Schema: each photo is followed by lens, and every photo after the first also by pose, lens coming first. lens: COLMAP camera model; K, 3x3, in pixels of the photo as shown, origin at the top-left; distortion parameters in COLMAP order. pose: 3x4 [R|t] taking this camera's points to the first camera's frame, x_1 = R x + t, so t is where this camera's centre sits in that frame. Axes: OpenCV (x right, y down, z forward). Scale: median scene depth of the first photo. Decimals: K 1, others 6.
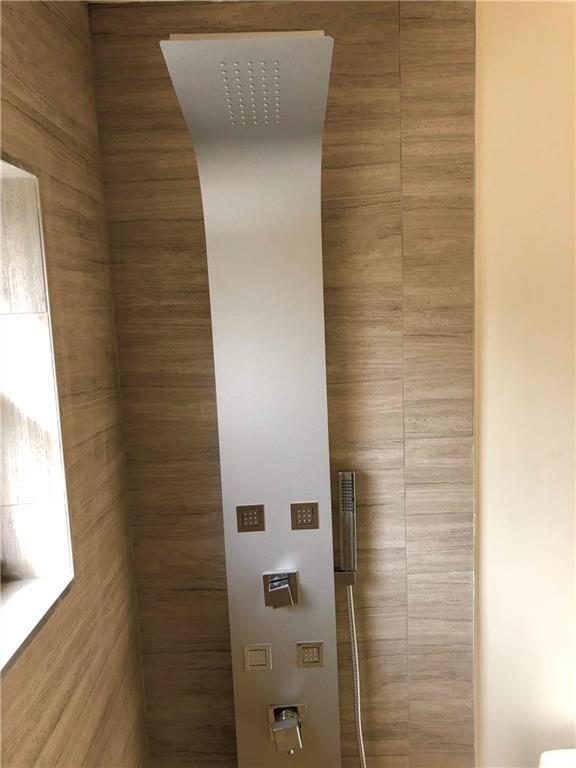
lens RADIAL K [[627.8, 0, 288.0], [0, 627.8, 384.0], [0, 0, 1]] dist [0.005950, 0.003531]
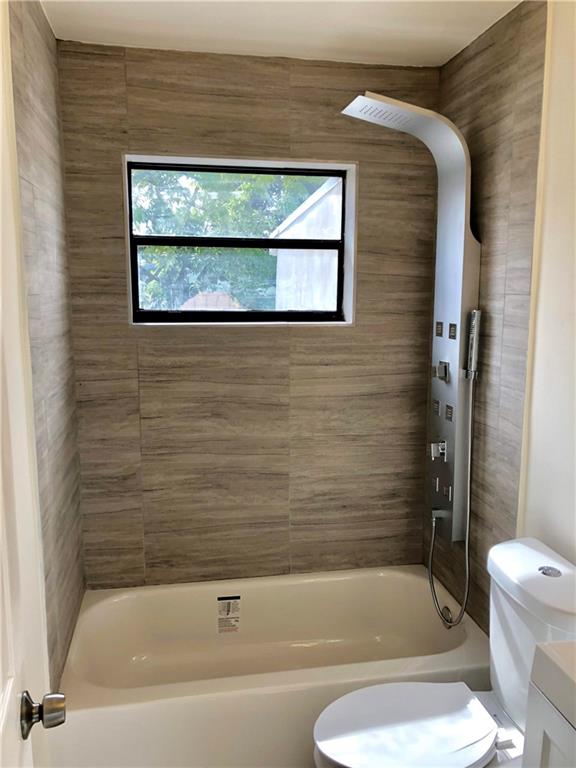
lens RADIAL K [[627.8, 0, 288.0], [0, 627.8, 384.0], [0, 0, 1]] dist [0.005950, 0.003531]
pose [[0.177963, 0.198168, -0.963877, 1.660136], [-0.136382, 0.975027, 0.175280, 0.106920], [0.974541, 0.100262, 0.200545, 0.200725]]
